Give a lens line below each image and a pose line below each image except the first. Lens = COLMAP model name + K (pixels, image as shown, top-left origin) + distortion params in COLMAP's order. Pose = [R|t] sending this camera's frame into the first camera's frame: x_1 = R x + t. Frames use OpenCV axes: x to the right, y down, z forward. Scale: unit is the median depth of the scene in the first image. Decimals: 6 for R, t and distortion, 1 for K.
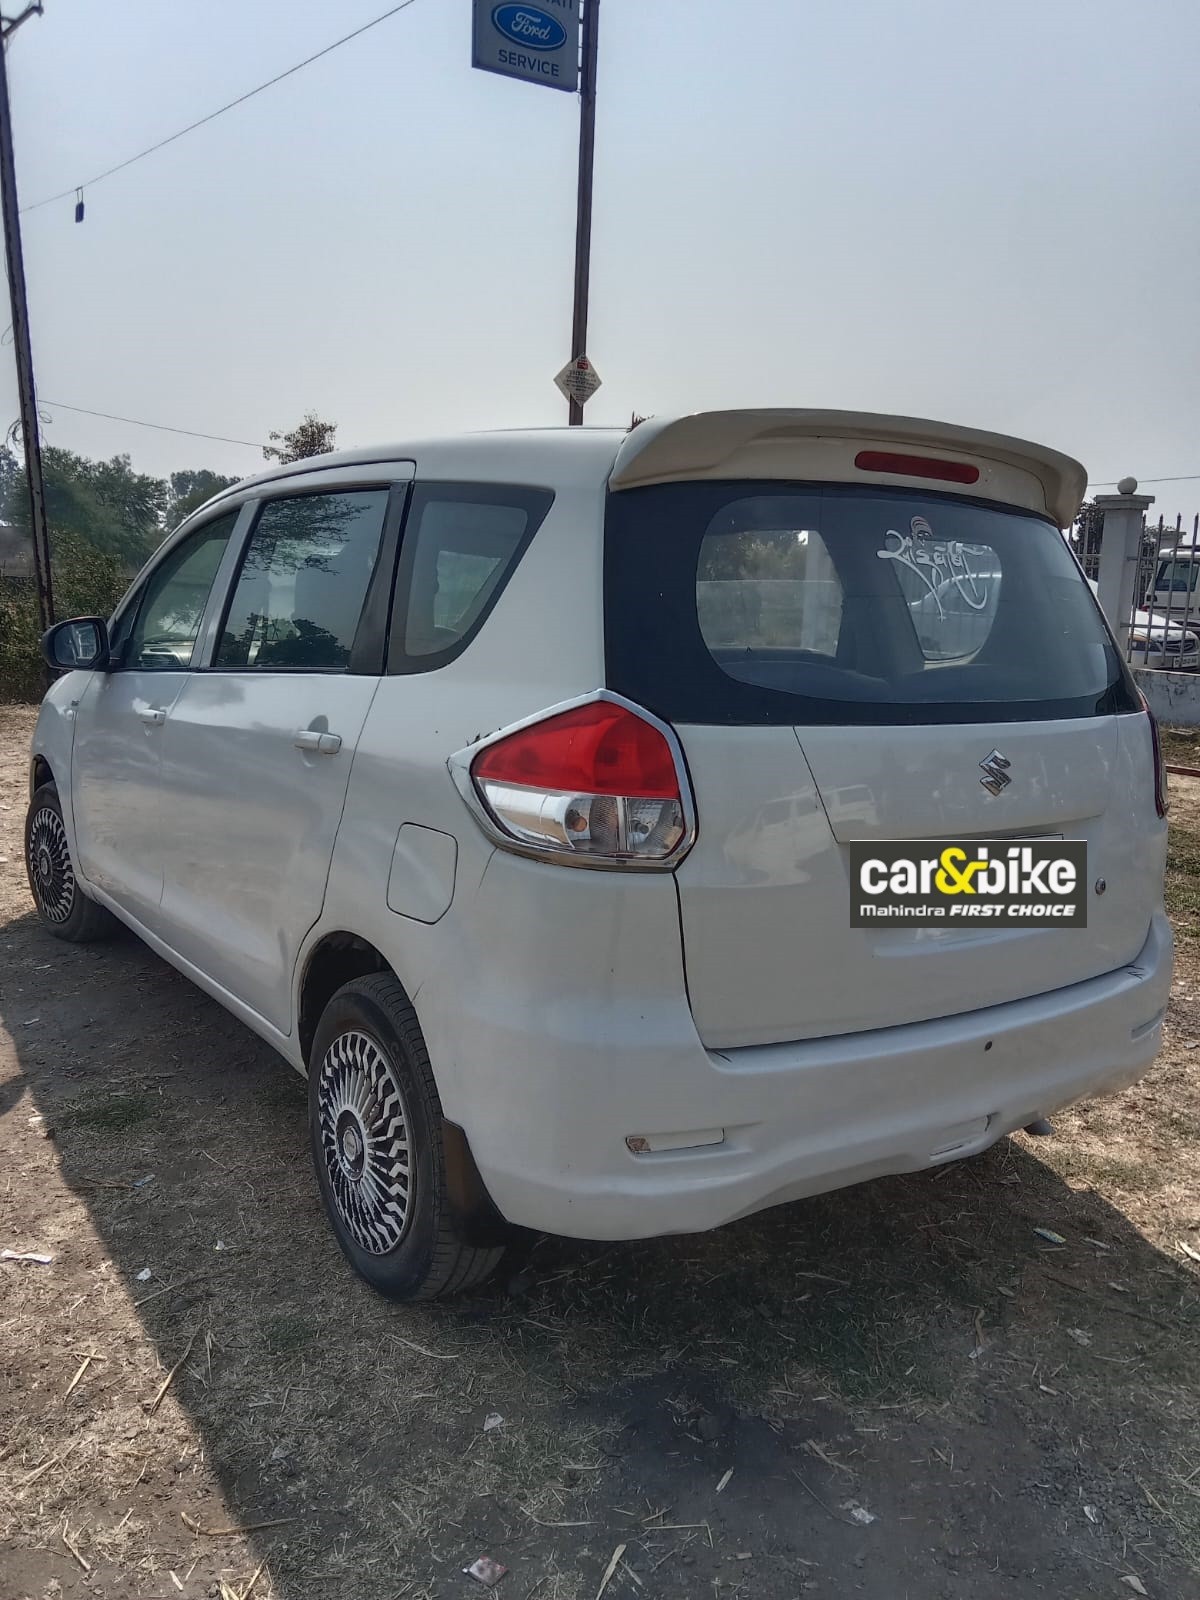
lens RADIAL K [[1340.3, 0, 594.2], [0, 1340.3, 798.1], [0, 0, 1]] dist [0.028882, -0.040486]
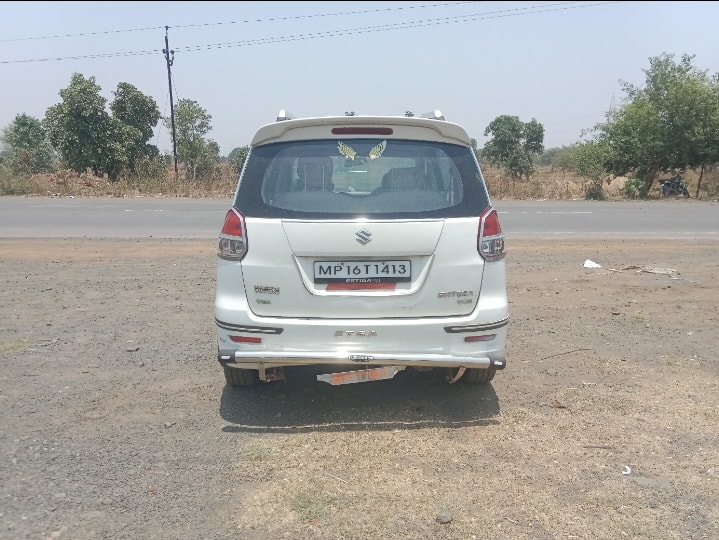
lens RADIAL K [[602.3, 0, 357.1], [0, 602.3, 270.3], [0, 0, 1]] dist [0.028882, -0.040486]
pose [[0.838578, 0.063931, -0.541018, 1.019261], [-0.054886, 0.997952, 0.032854, 0.010978], [0.542010, 0.002144, 0.840369, -0.103214]]
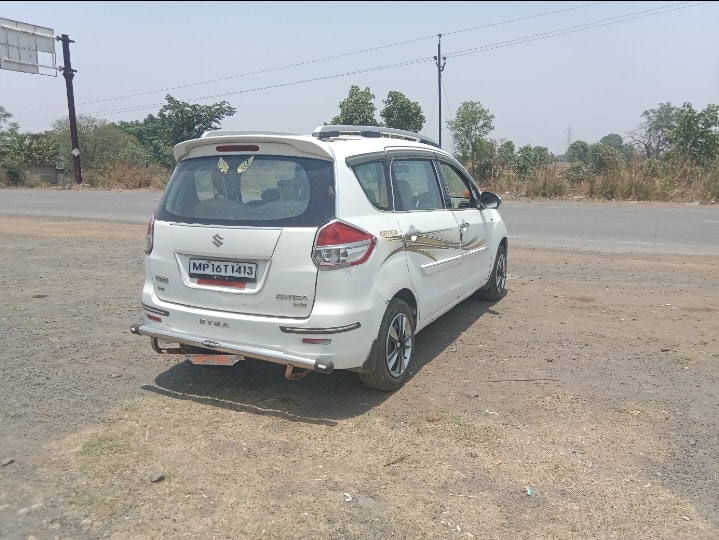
lens RADIAL K [[602.3, 0, 360.4], [0, 602.3, 271.6], [0, 0, 1]] dist [0.028882, -0.040486]
pose [[0.481214, 0.118719, -0.868527, 1.838973], [-0.105703, 0.991416, 0.076951, -0.098425], [0.870207, 0.054776, 0.489633, 0.592022]]
